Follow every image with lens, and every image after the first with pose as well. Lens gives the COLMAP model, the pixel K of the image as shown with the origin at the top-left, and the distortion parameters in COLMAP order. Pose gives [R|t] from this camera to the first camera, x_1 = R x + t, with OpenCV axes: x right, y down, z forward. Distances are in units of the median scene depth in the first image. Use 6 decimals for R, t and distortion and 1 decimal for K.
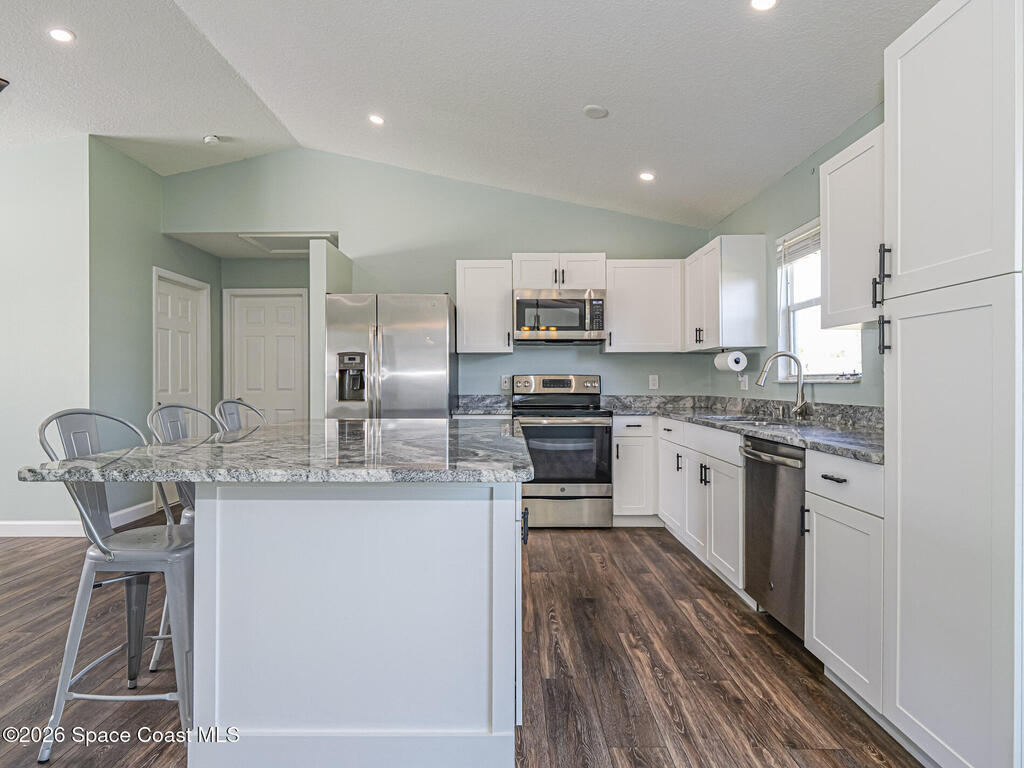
lens RADIAL K [[572.4, 0, 512.0], [0, 572.4, 384.0], [0, 0, 1]] dist [0.001137, -0.000114]
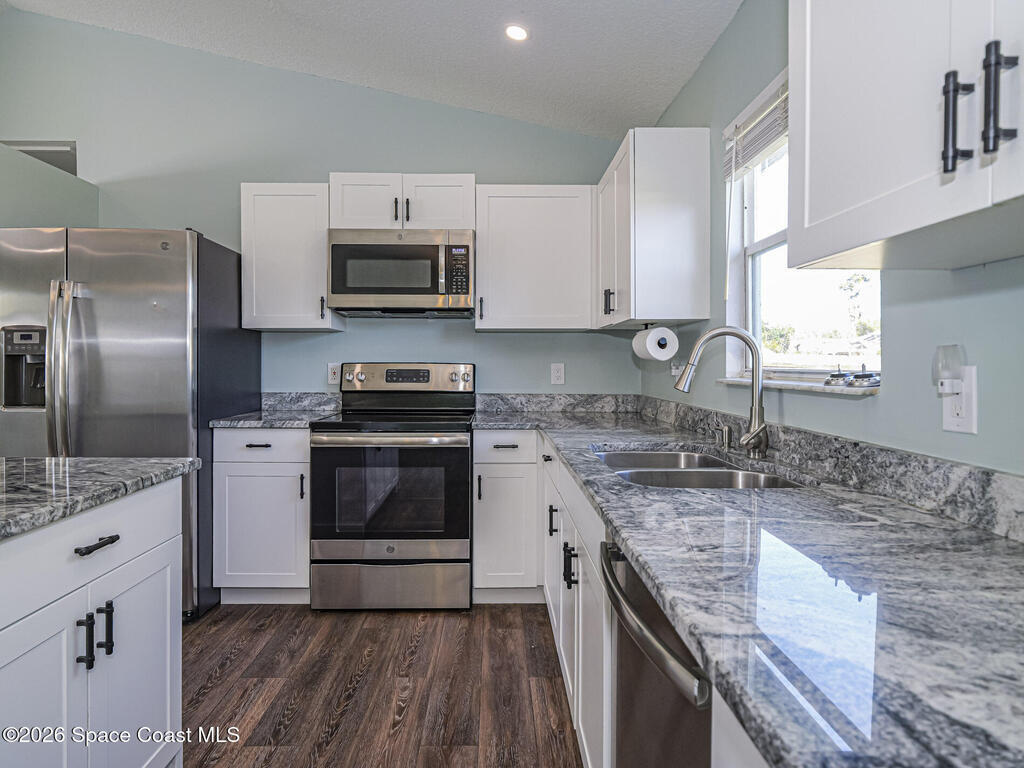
lens RADIAL K [[589.1, 0, 511.0], [0, 589.1, 374.4], [0, 0, 1]] dist [0.000302, 0.000010]
pose [[0.999770, 0.002895, 0.021253, 0.208167], [-0.003267, 0.999842, 0.017462, -0.016961], [-0.021199, -0.017528, 0.999622, 0.364545]]
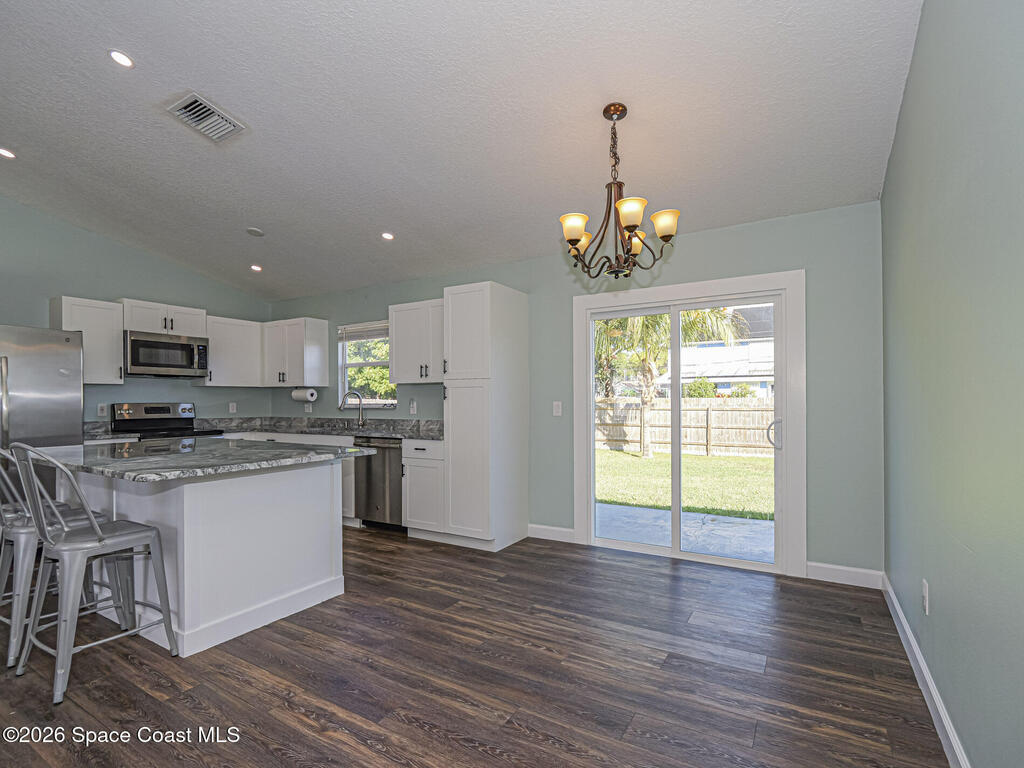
lens RADIAL K [[504.8, 0, 509.6], [0, 504.8, 400.4], [0, 0, 1]] dist [-0.002846, -0.000435]
pose [[0.512008, -0.002567, 0.858977, -0.517448], [0.006651, 0.999977, -0.000976, -0.017892], [-0.858955, 0.006212, 0.512013, -0.205235]]
